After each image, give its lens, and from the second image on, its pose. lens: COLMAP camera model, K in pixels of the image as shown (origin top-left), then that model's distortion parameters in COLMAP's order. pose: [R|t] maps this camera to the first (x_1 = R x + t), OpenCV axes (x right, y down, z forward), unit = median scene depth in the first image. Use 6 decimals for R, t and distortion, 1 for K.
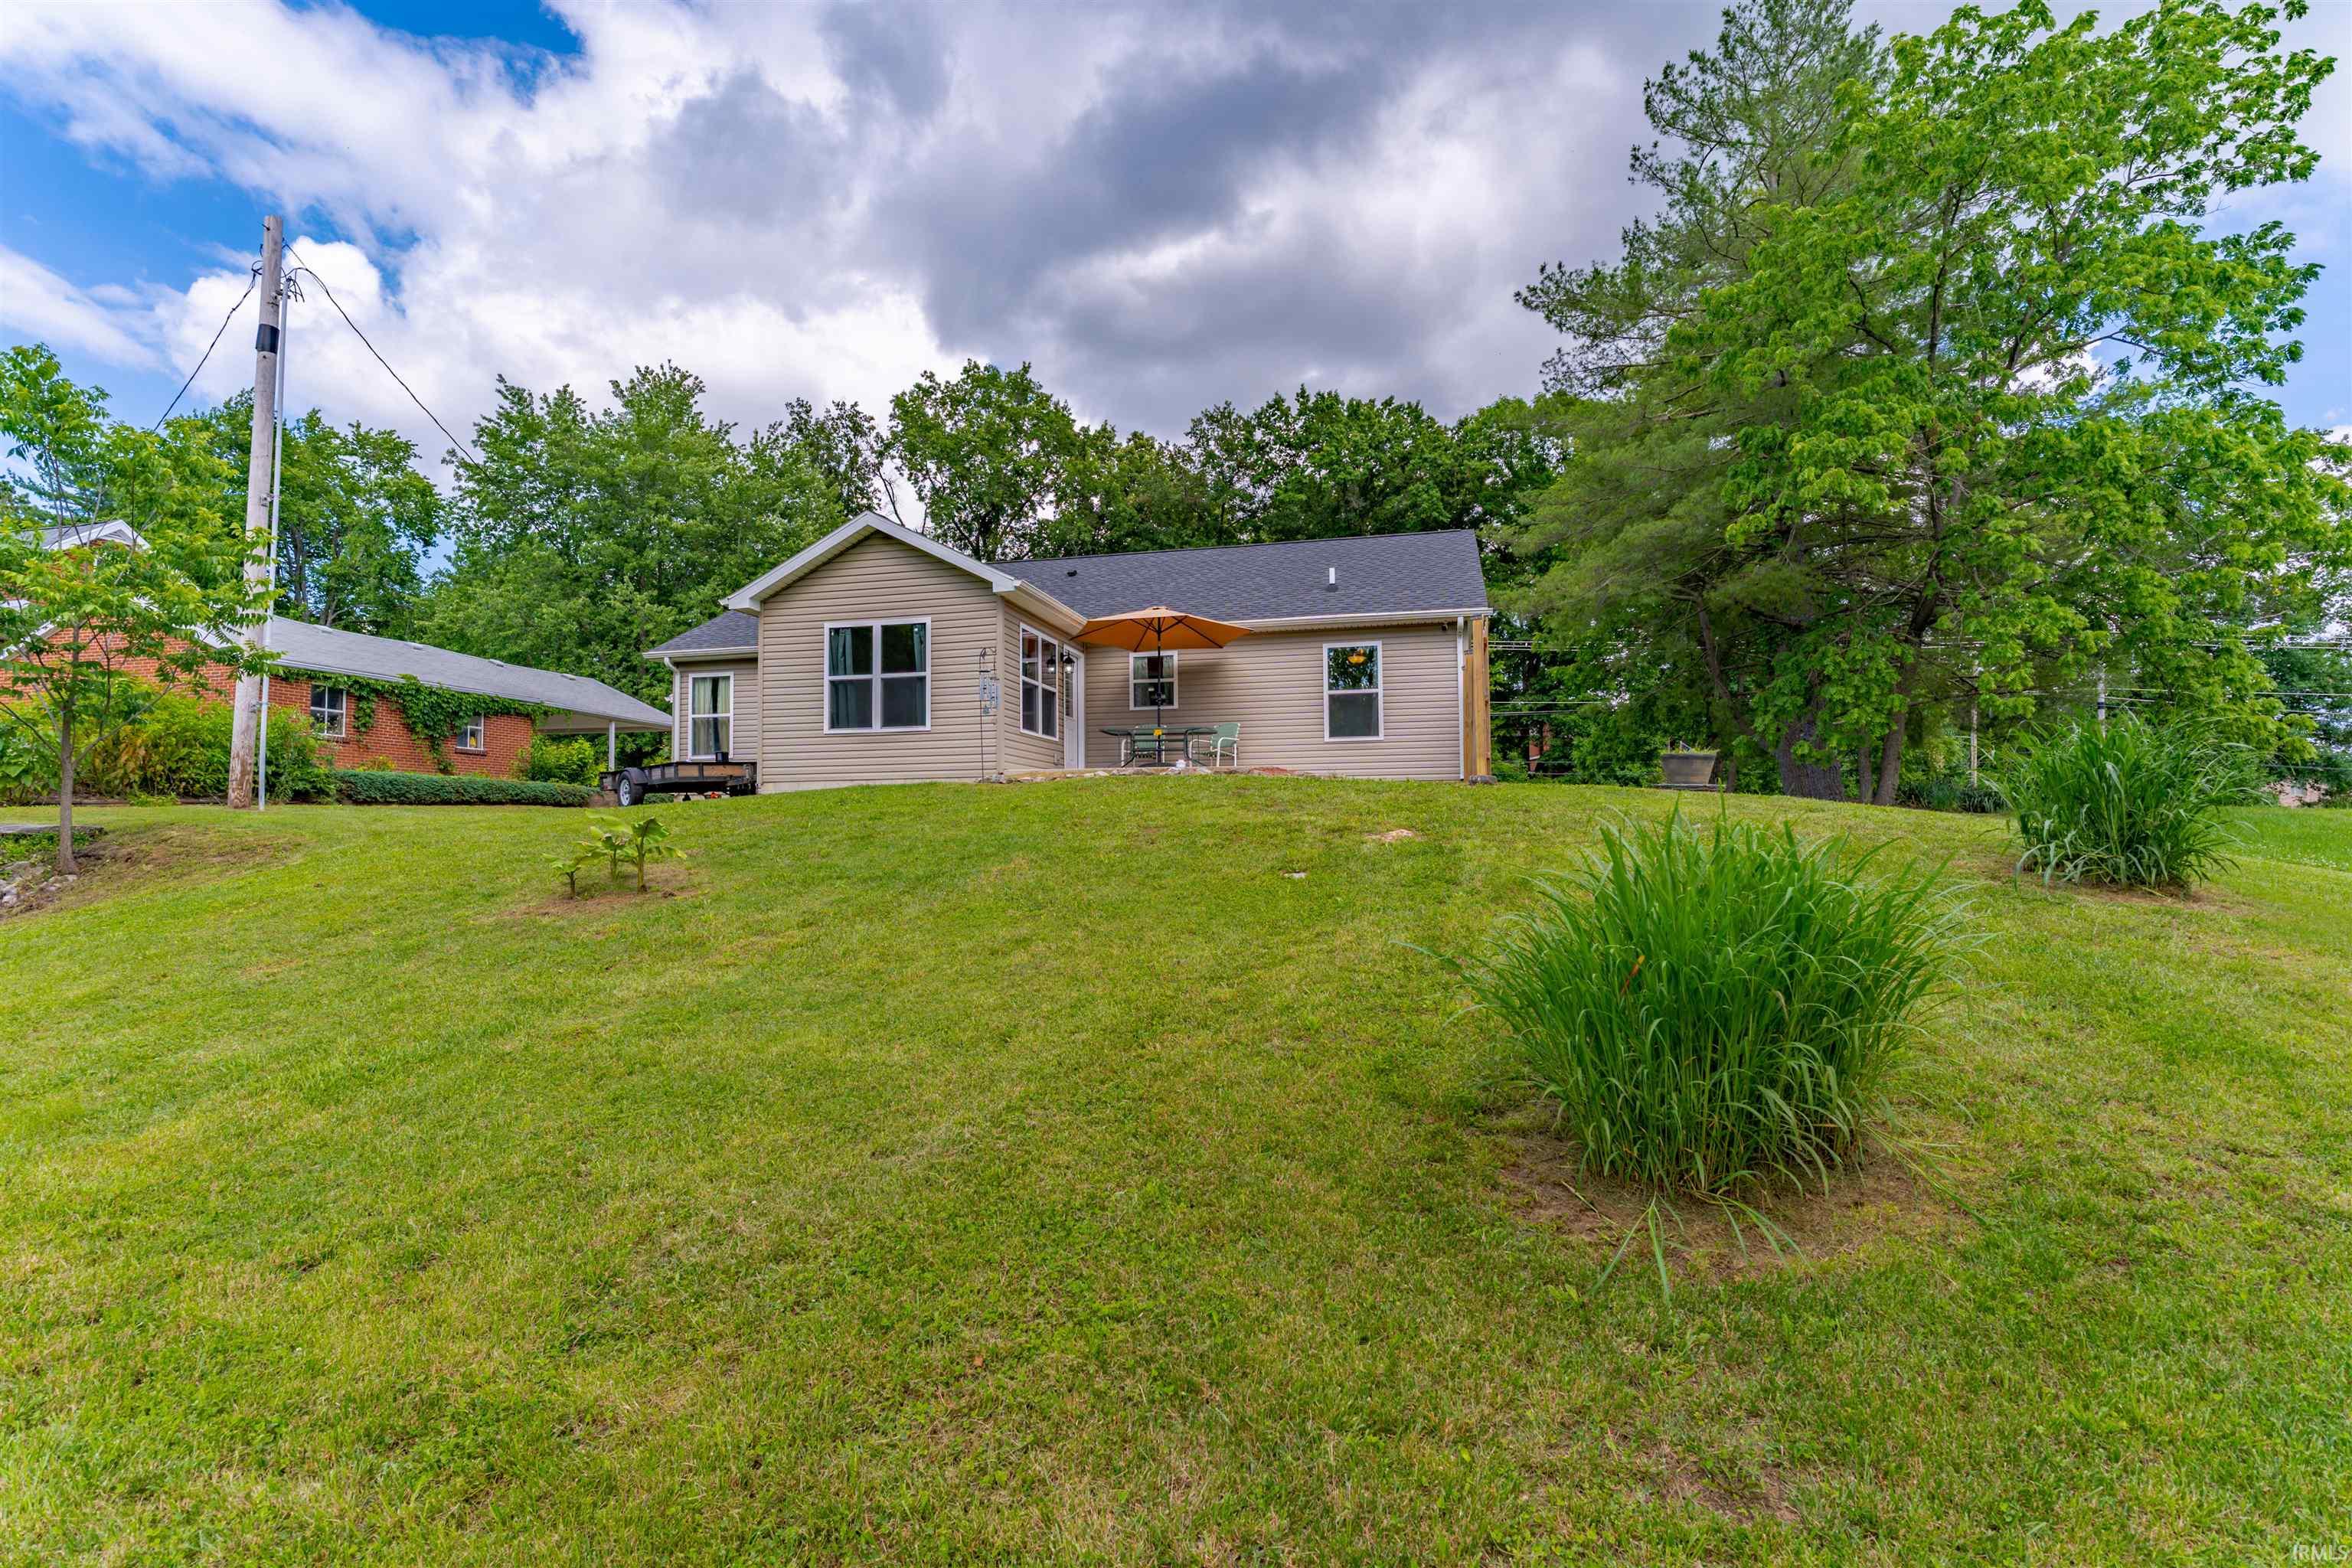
lens RADIAL K [[1137.0, 0, 1170.8], [0, 1137.0, 737.2], [0, 0, 1]] dist [-0.001914, -0.000339]
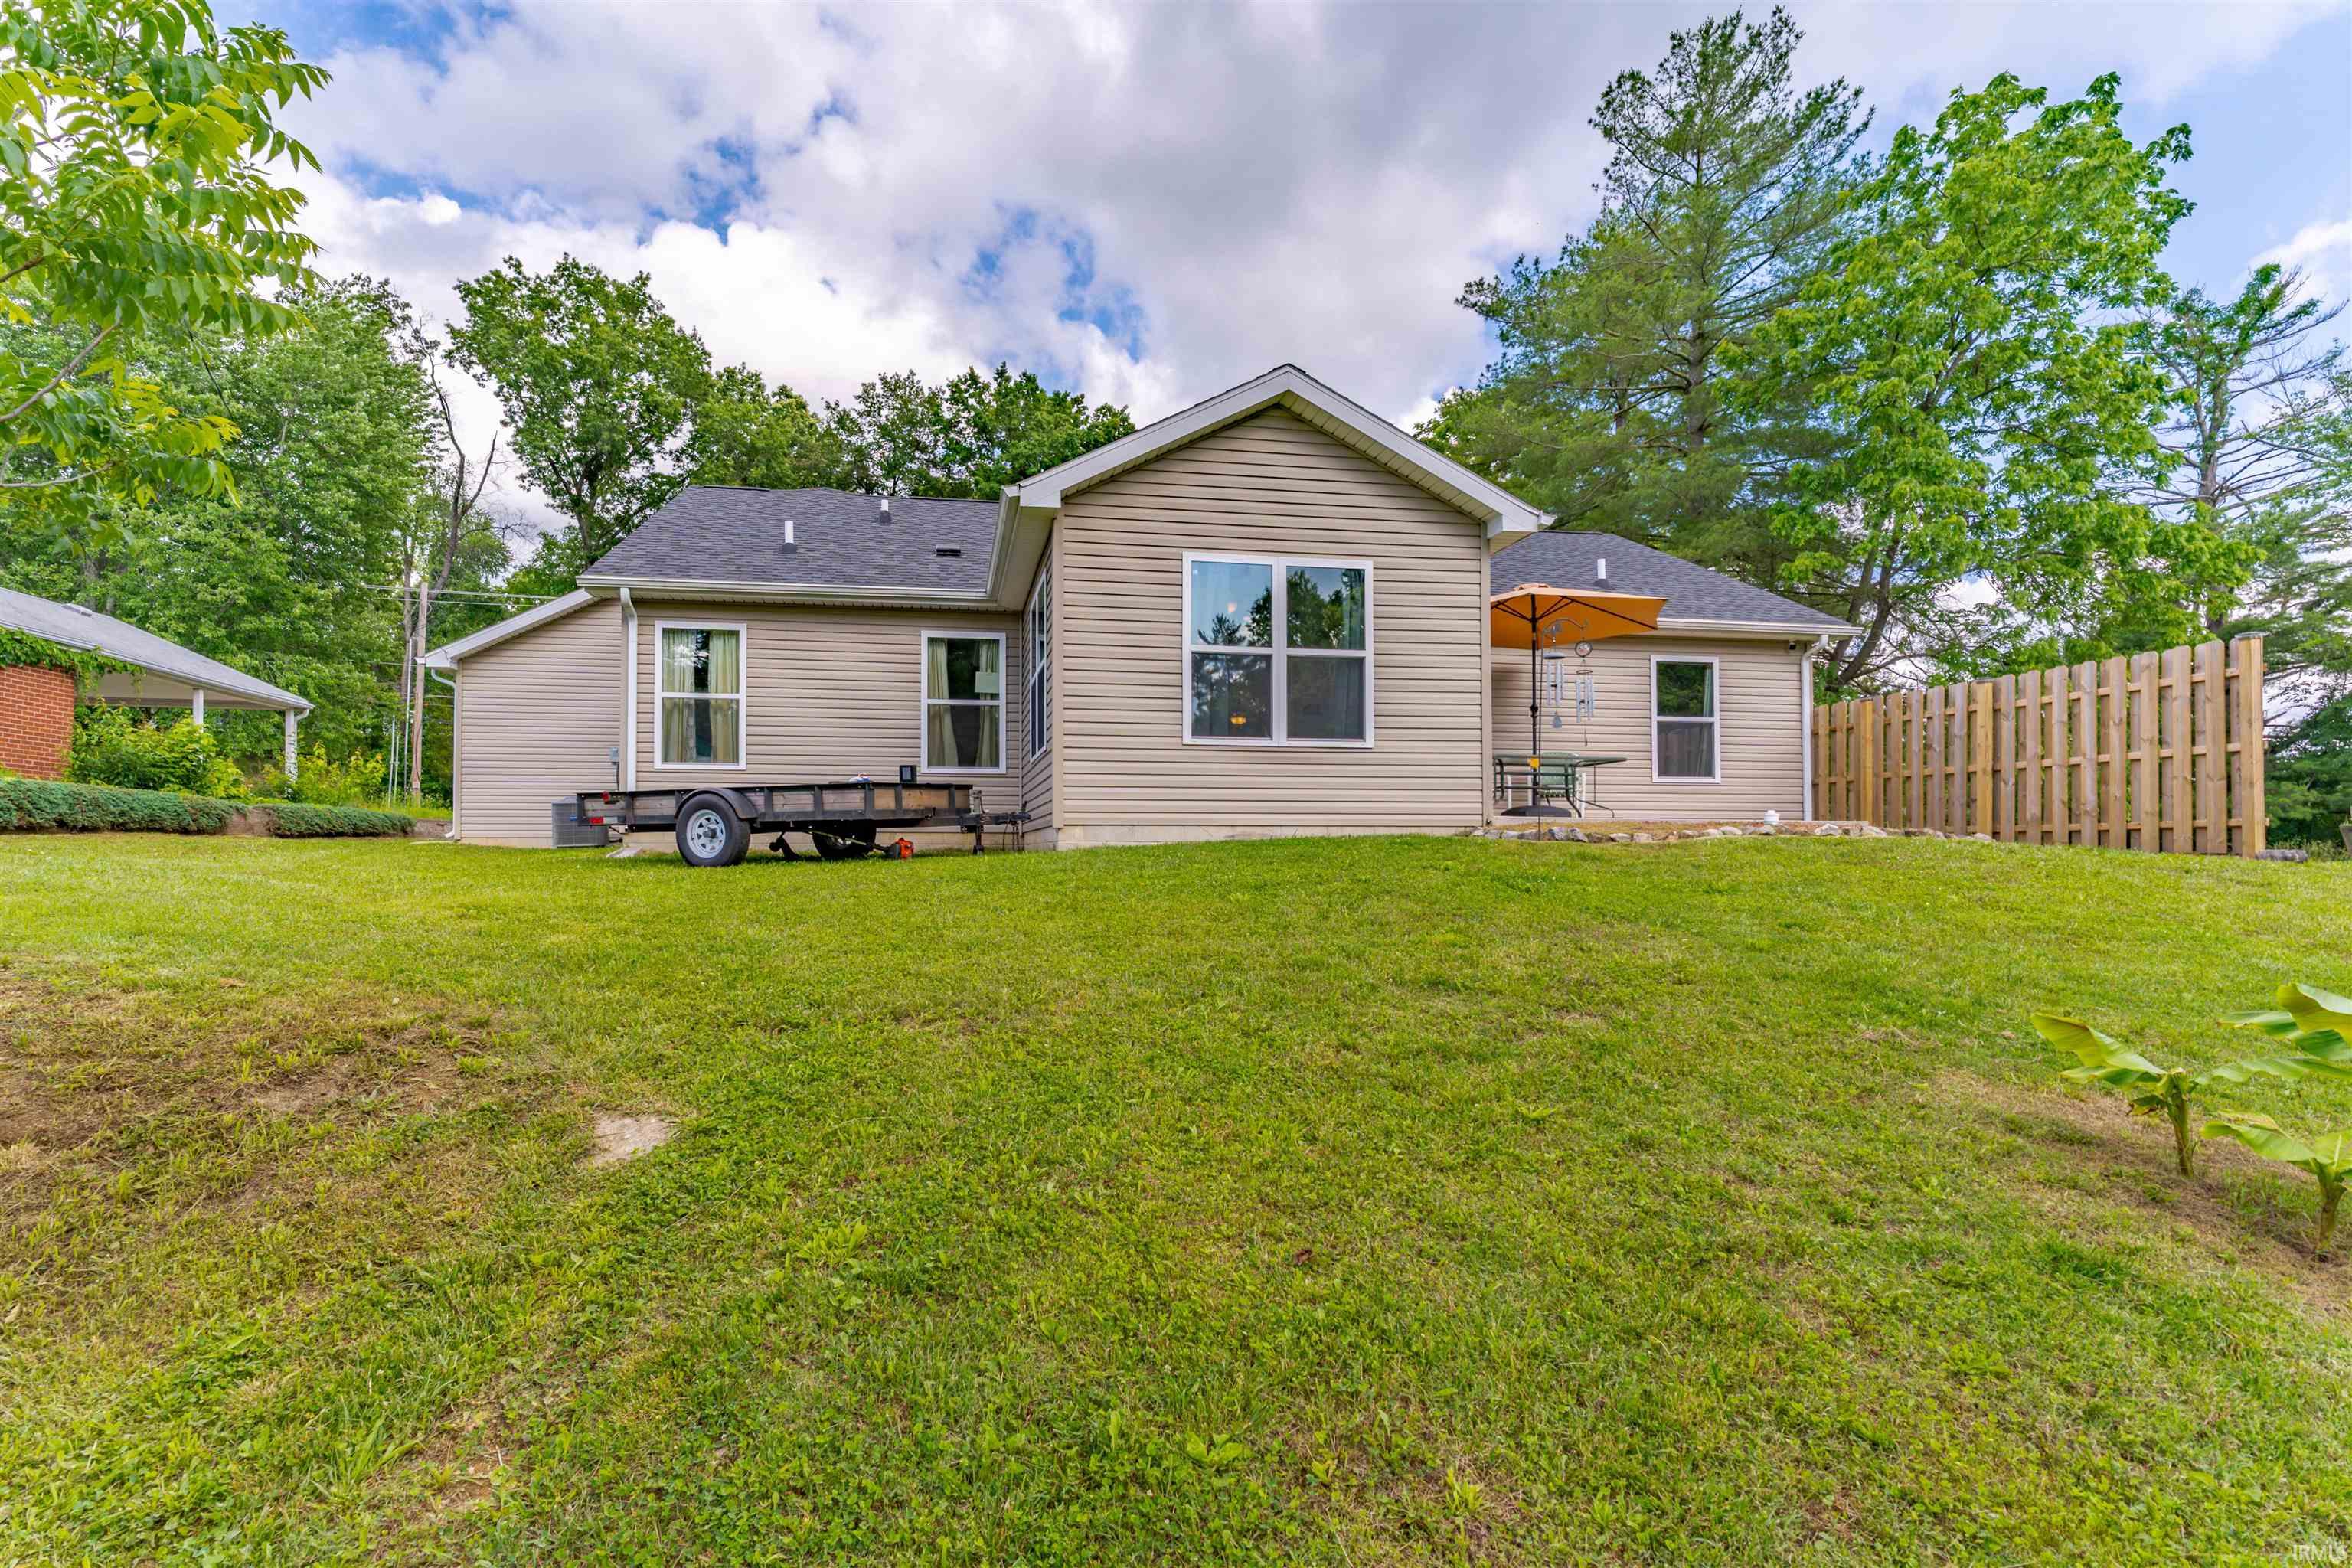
lens RADIAL K [[1160.0, 0, 1176.0], [0, 1160.0, 784.0], [0, 0, 1]] dist [0.004072, -0.000305]
pose [[0.916077, 0.034205, 0.399540, -0.415257], [-0.044196, 0.998898, 0.015818, 0.006162], [-0.398559, -0.032149, 0.916579, 0.353927]]
